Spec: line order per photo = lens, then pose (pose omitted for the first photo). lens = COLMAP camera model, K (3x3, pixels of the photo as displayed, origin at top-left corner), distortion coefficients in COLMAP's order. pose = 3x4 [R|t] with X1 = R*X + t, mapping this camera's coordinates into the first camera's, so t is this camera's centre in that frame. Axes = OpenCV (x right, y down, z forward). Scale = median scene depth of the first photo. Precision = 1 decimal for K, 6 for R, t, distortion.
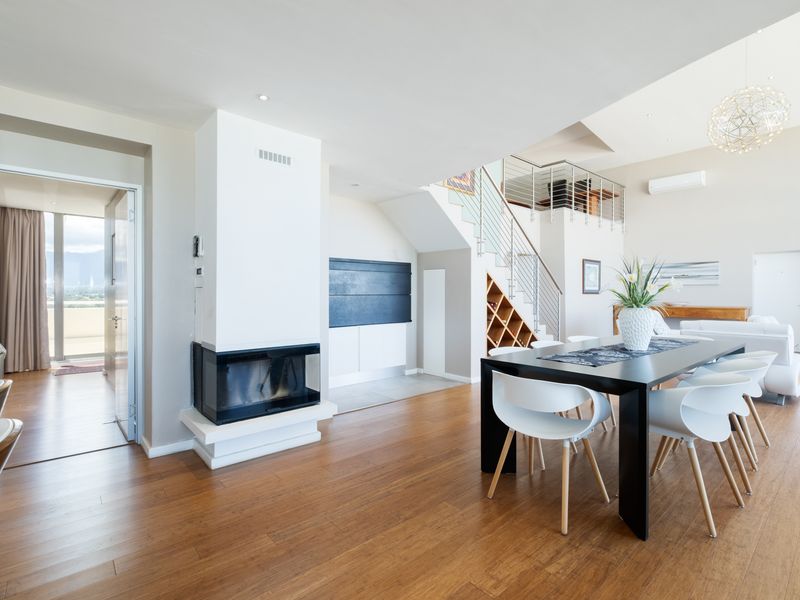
lens RADIAL K [[399.7, 0, 401.7], [0, 399.7, 297.2], [0, 0, 1]] dist [-0.013696, 0.000121]
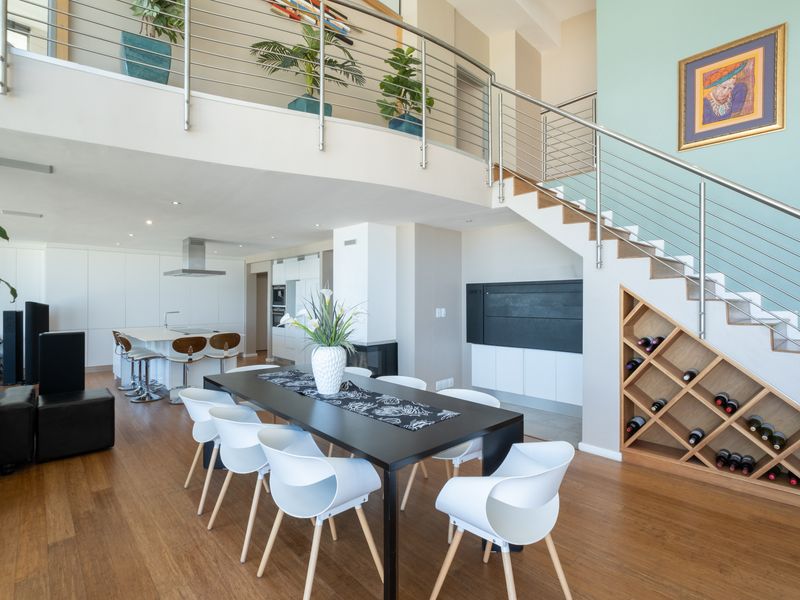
lens RADIAL K [[399.7, 0, 401.7], [0, 399.7, 297.2], [0, 0, 1]] dist [-0.013696, 0.000121]
pose [[0.030110, -0.004733, -0.999535, 0.893856], [-0.009829, 0.999939, -0.005031, -0.048610], [0.999498, 0.009976, 0.030061, 0.676330]]
